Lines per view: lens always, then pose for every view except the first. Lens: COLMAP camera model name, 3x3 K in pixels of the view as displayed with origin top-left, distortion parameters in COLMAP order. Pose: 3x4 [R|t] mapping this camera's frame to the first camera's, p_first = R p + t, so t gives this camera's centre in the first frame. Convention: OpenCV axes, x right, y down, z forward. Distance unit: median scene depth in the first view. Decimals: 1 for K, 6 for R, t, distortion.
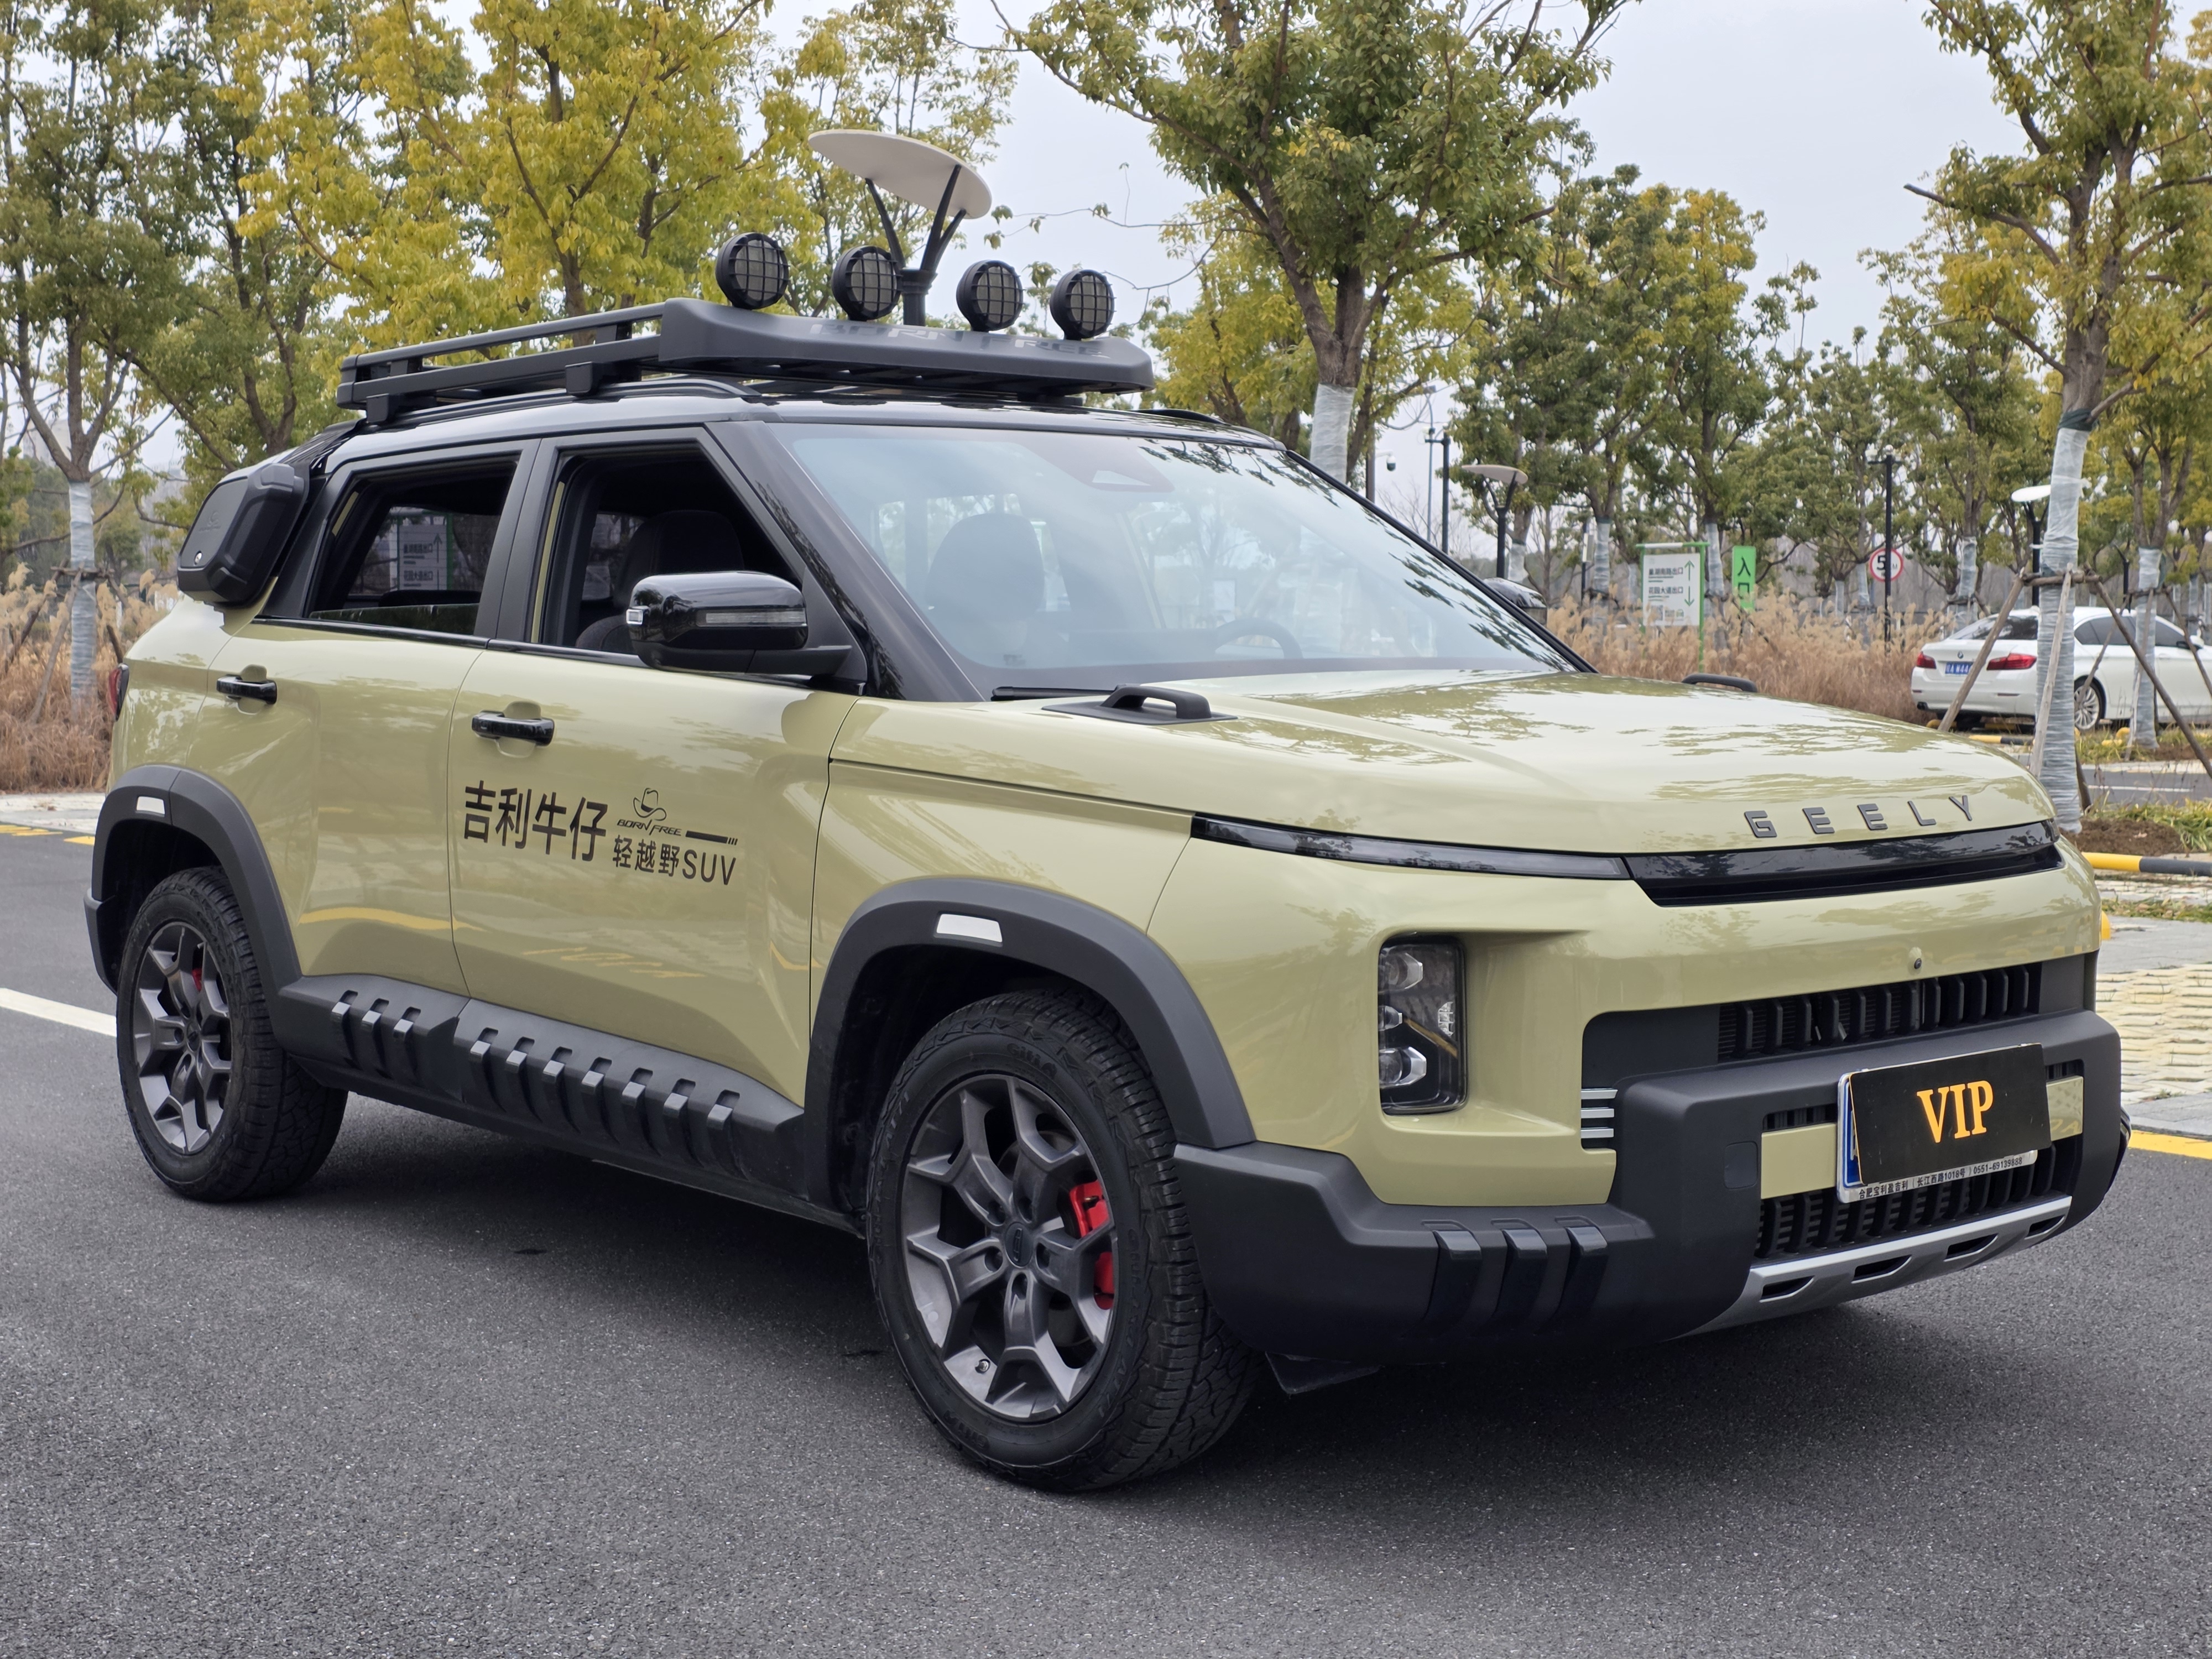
lens RADIAL K [[2964.9, 0, 1106.0], [0, 2964.9, 829.5], [0, 0, 1]] dist [0.071352, 0.061221]
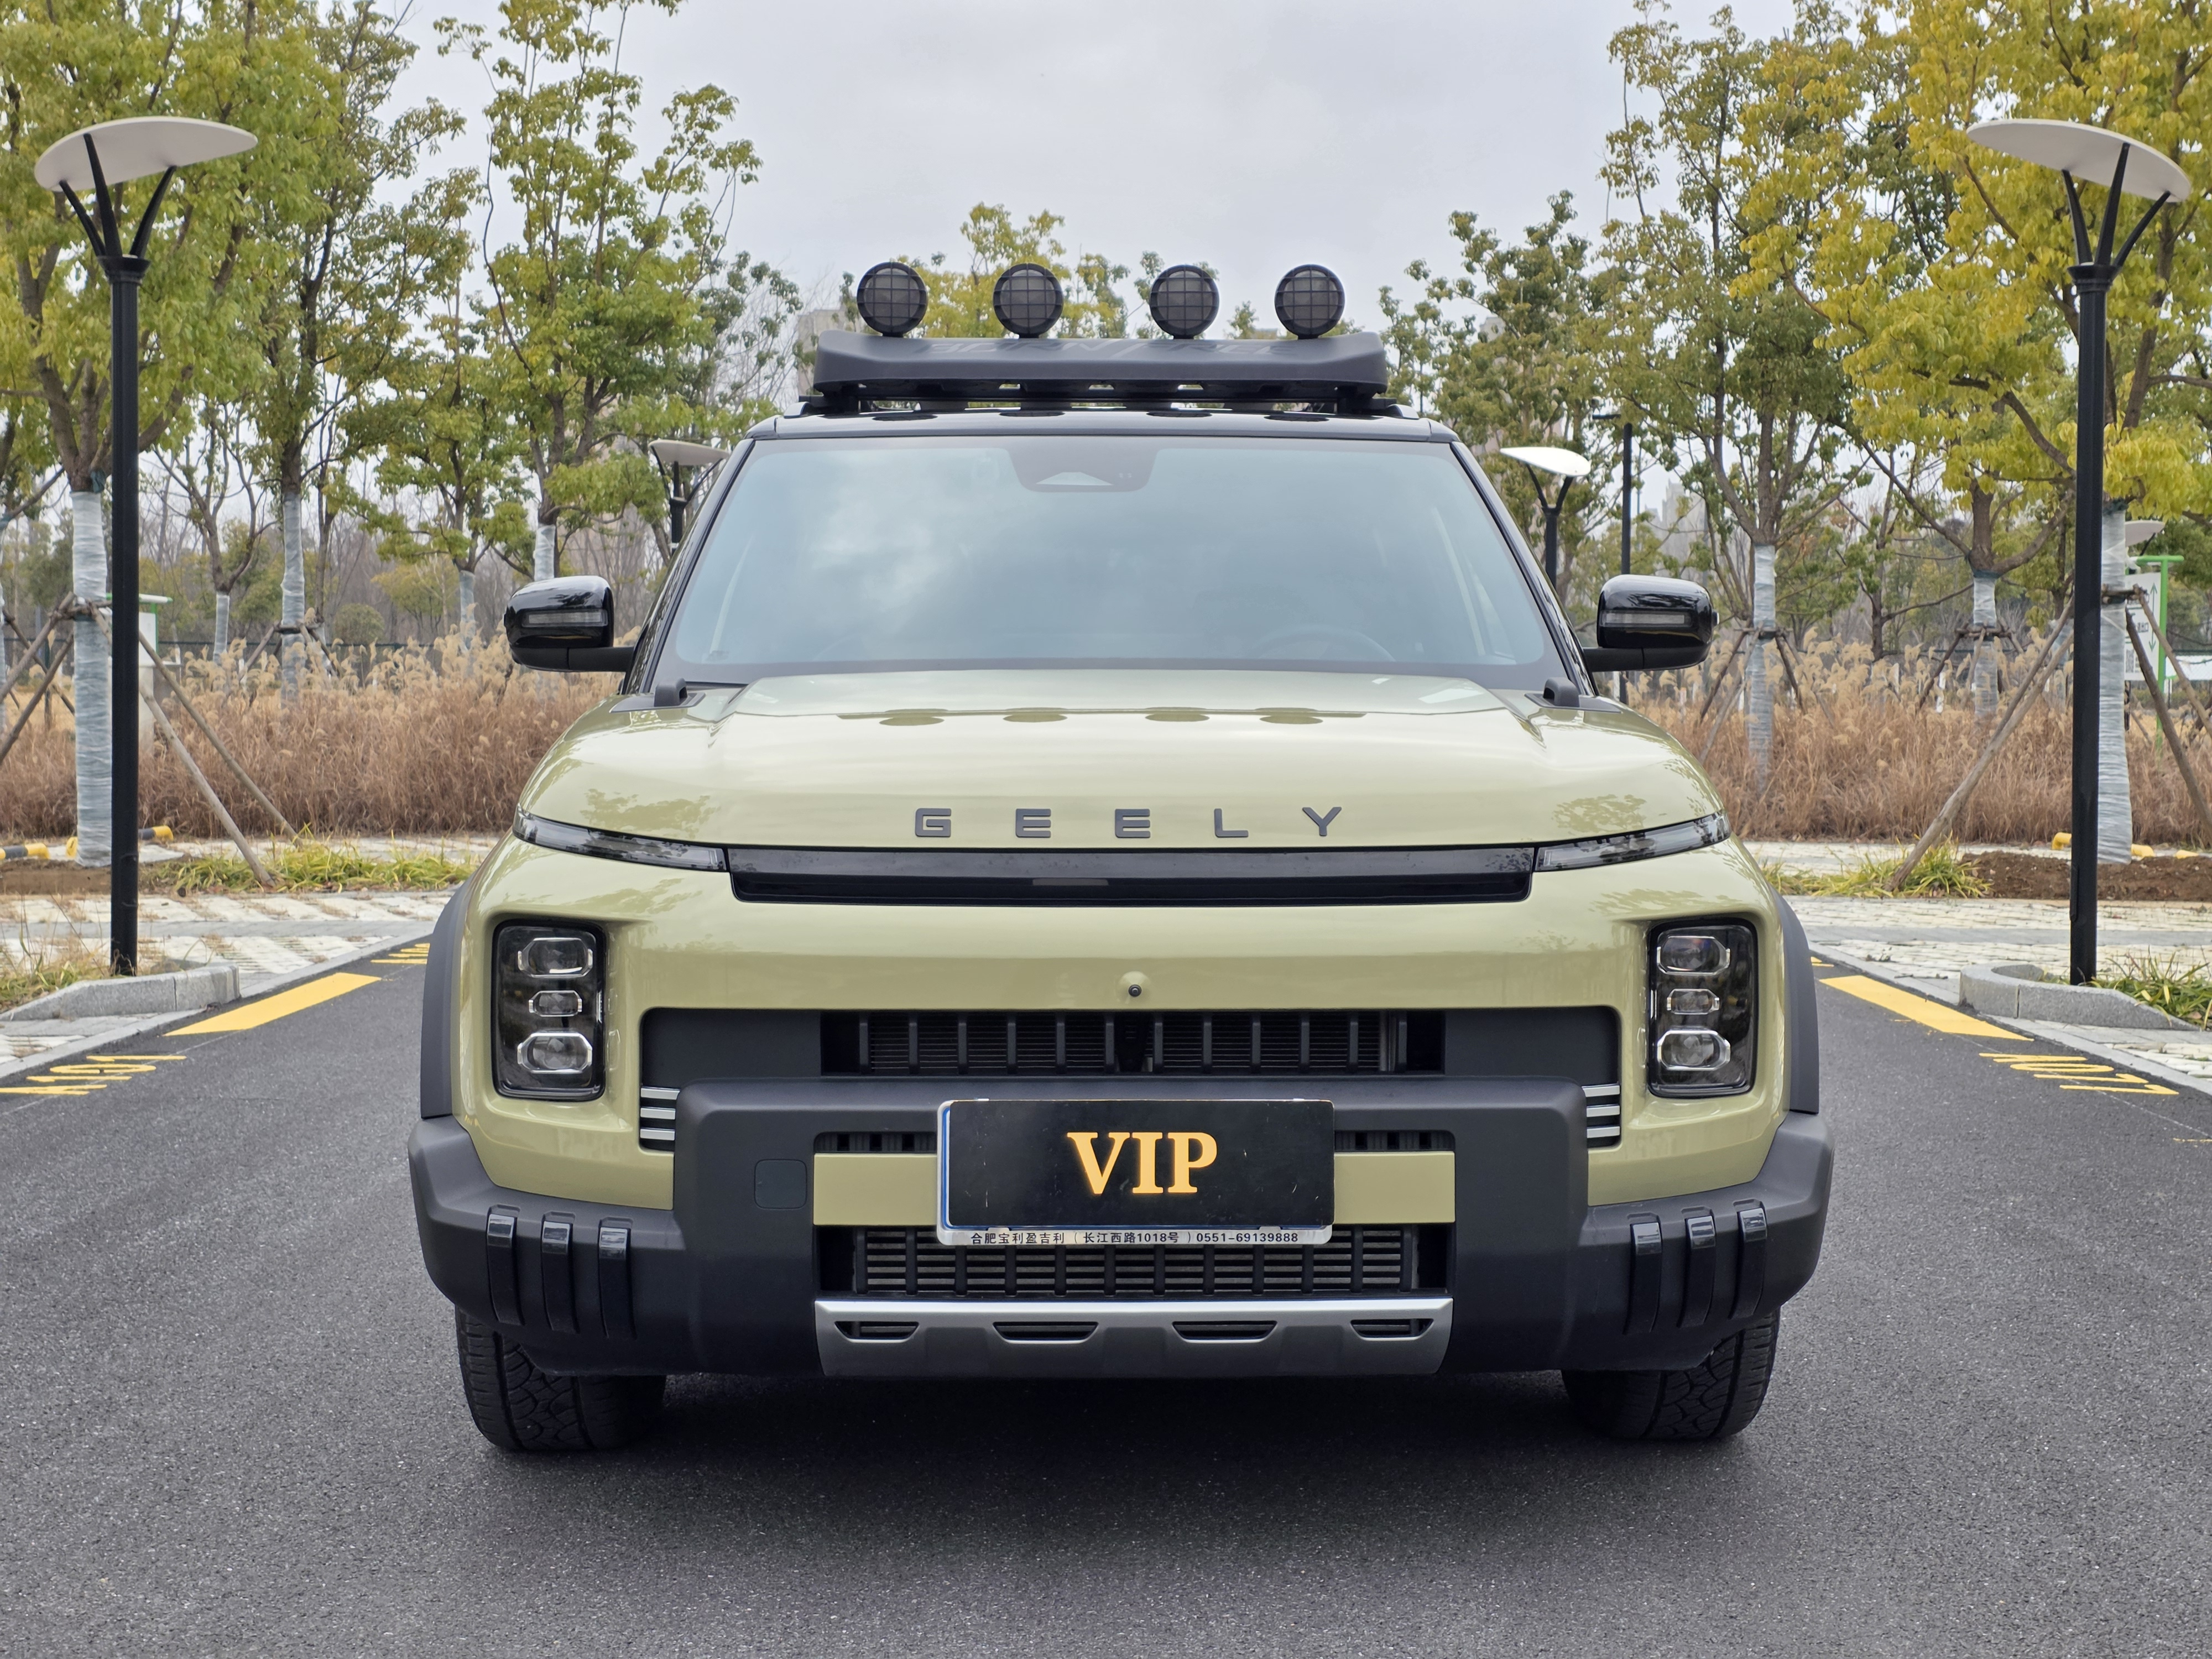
lens RADIAL K [[2964.9, 0, 1106.0], [0, 2964.9, 829.5], [0, 0, 1]] dist [0.071352, 0.061221]
pose [[0.777780, 0.029730, -0.627832, 0.819222], [-0.044283, 0.998990, -0.007554, 0.005093], [0.626974, 0.033678, 0.778312, 0.325484]]
